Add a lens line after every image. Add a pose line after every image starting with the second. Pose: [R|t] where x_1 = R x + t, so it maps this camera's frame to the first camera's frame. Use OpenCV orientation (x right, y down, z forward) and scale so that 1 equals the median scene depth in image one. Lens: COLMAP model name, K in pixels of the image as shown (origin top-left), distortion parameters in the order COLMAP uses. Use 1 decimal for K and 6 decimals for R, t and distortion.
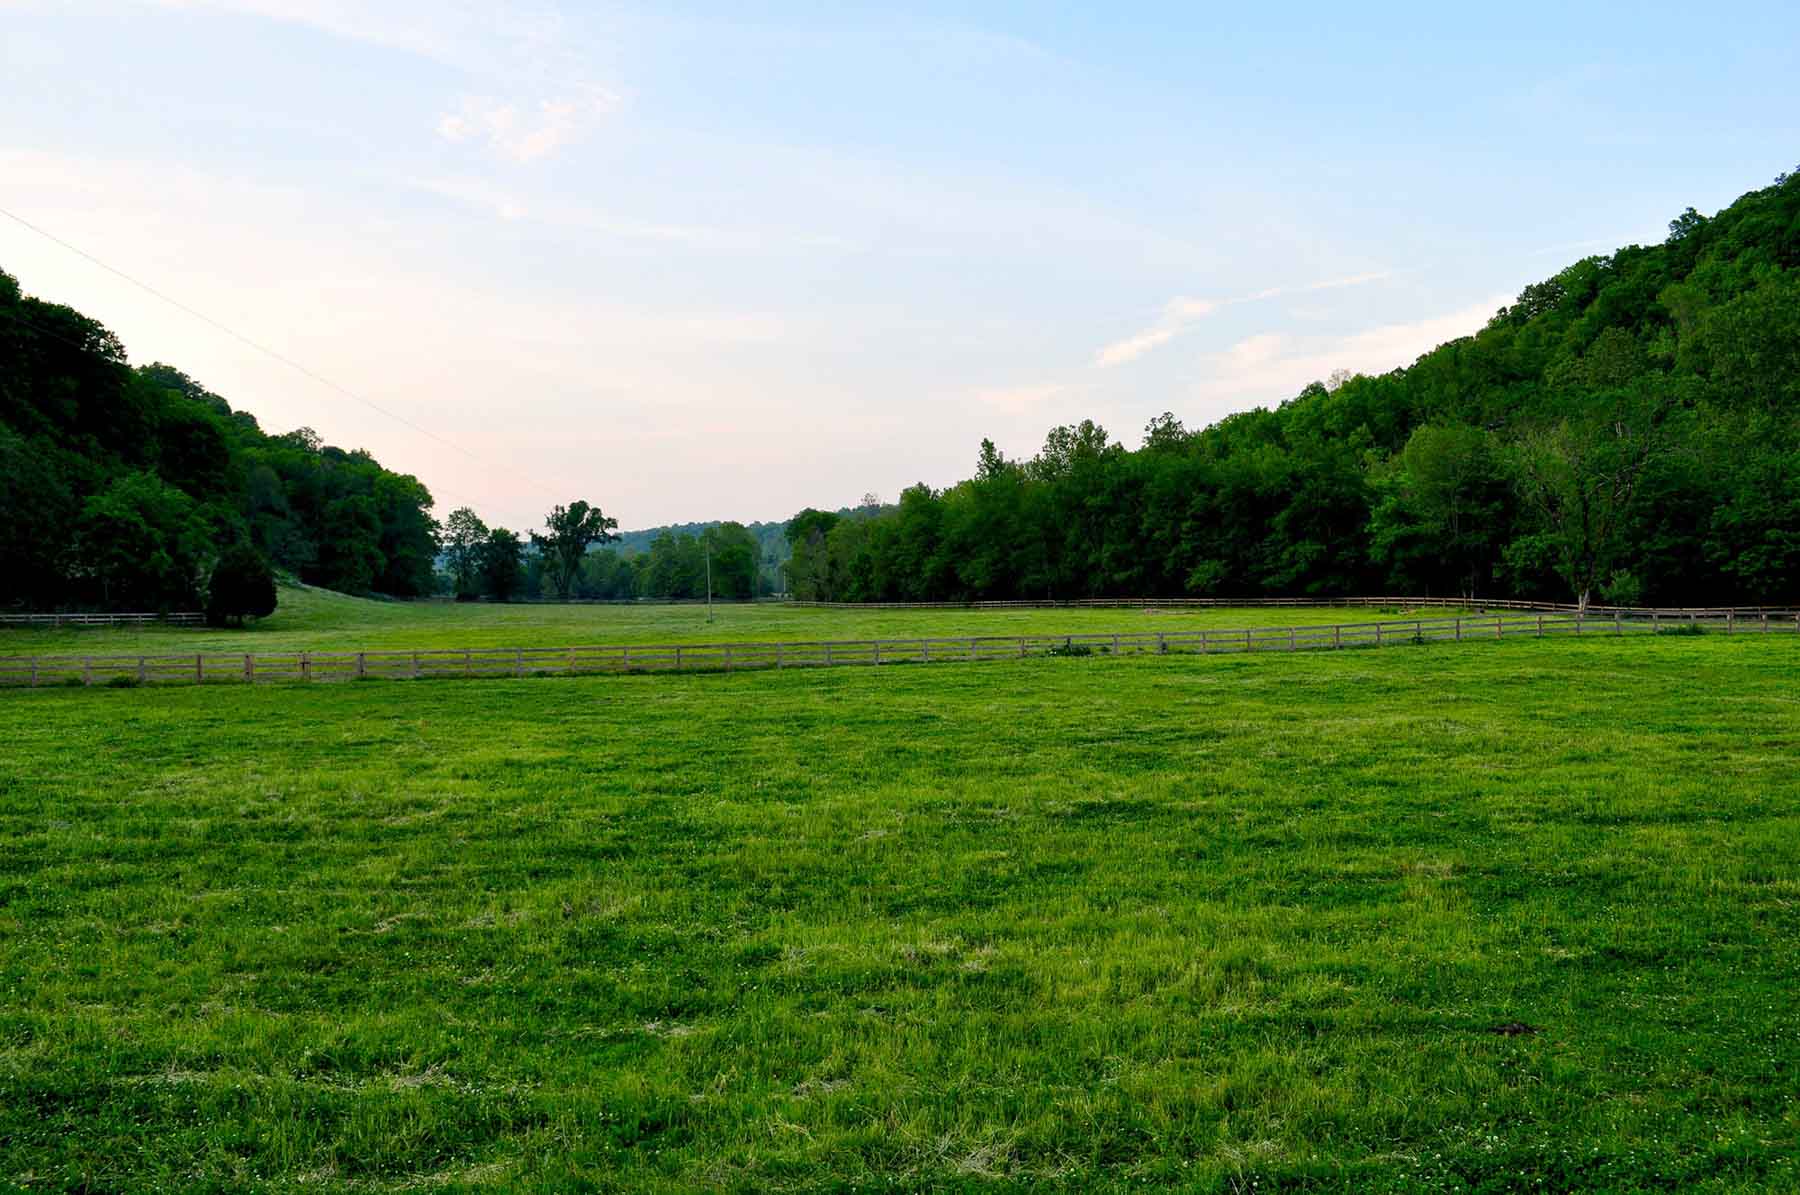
lens RADIAL K [[1403.0, 0, 899.7], [0, 1403.0, 597.5], [0, 0, 1]] dist [-0.045547, -0.004889]
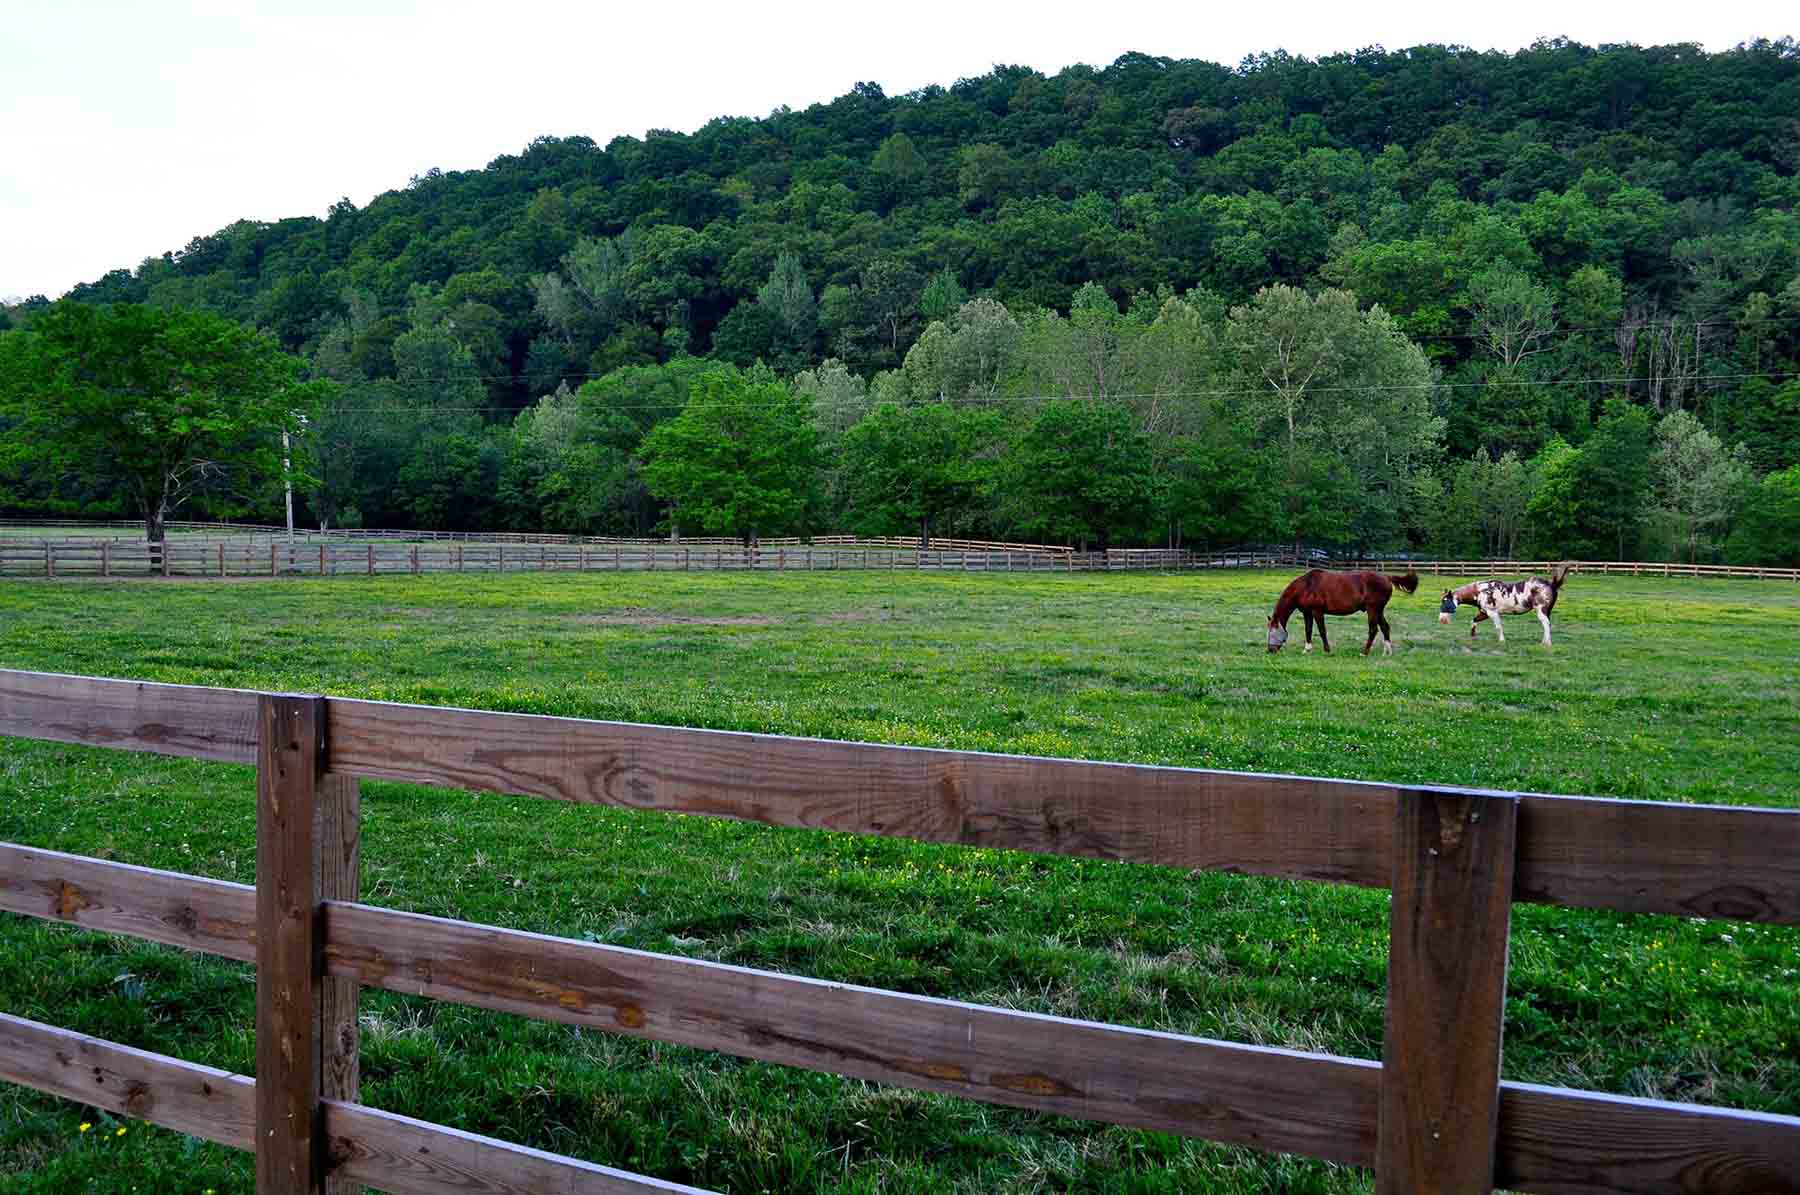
lens RADIAL K [[1704.6, 0, 899.8], [0, 1704.6, 595.0], [0, 0, 1]] dist [-0.004257, 0.000000]
pose [[0.644549, -0.006306, 0.764537, -0.508168], [-0.016540, 0.999617, 0.022189, 0.025094], [-0.764384, -0.026947, 0.644198, -0.658203]]
